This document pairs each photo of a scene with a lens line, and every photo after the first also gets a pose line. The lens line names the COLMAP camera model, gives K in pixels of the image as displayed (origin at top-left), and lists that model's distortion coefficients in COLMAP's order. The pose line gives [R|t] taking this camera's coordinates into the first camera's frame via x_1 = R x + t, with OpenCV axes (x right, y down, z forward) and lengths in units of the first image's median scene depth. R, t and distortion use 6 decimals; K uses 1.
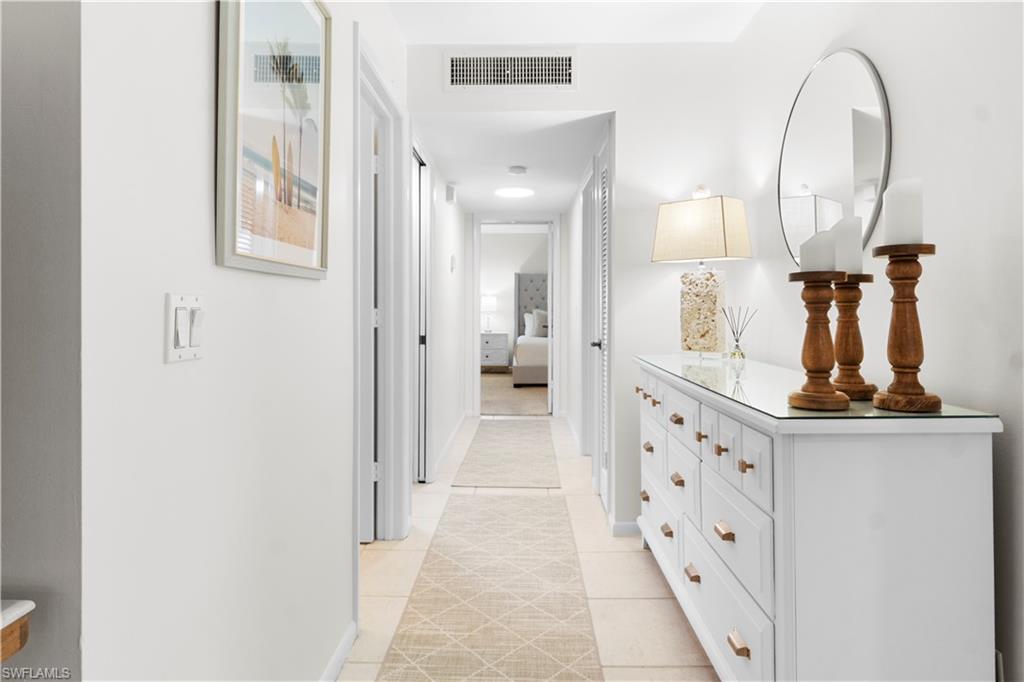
lens RADIAL K [[601.1, 0, 509.4], [0, 601.1, 304.0], [0, 0, 1]] dist [-0.001939, 0.000047]
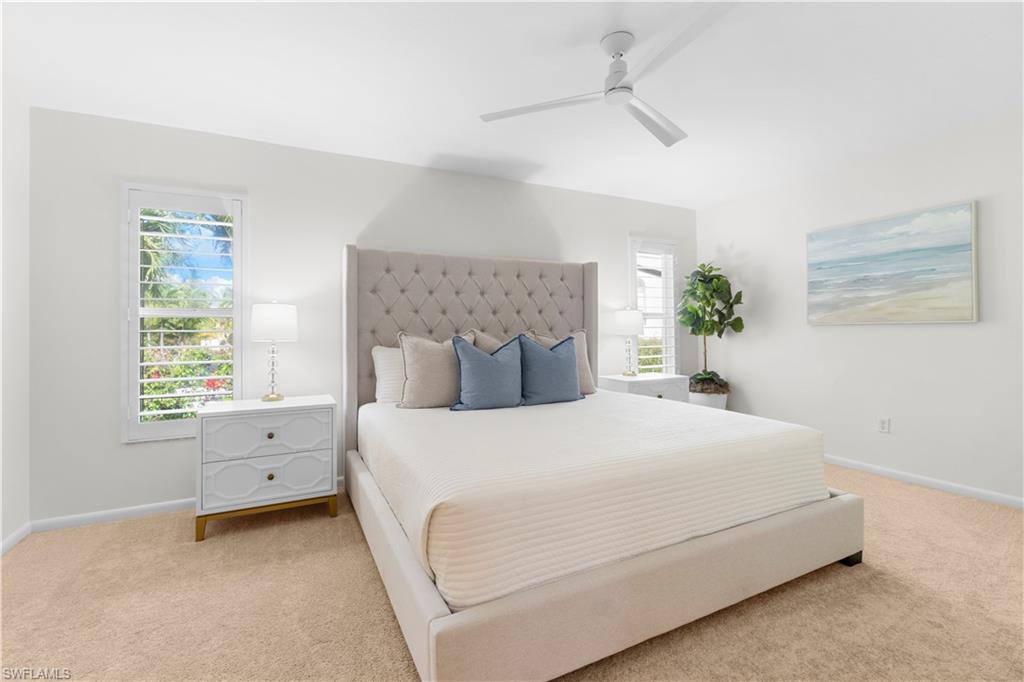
lens RADIAL K [[450.1, 0, 509.9], [0, 450.1, 339.1], [0, 0, 1]] dist [-0.003784, 0.001340]
pose [[0.897557, -0.010259, 0.440780, -0.026184], [0.008253, 0.999945, 0.006467, 0.008977], [-0.440822, -0.002166, 0.897592, 0.692130]]
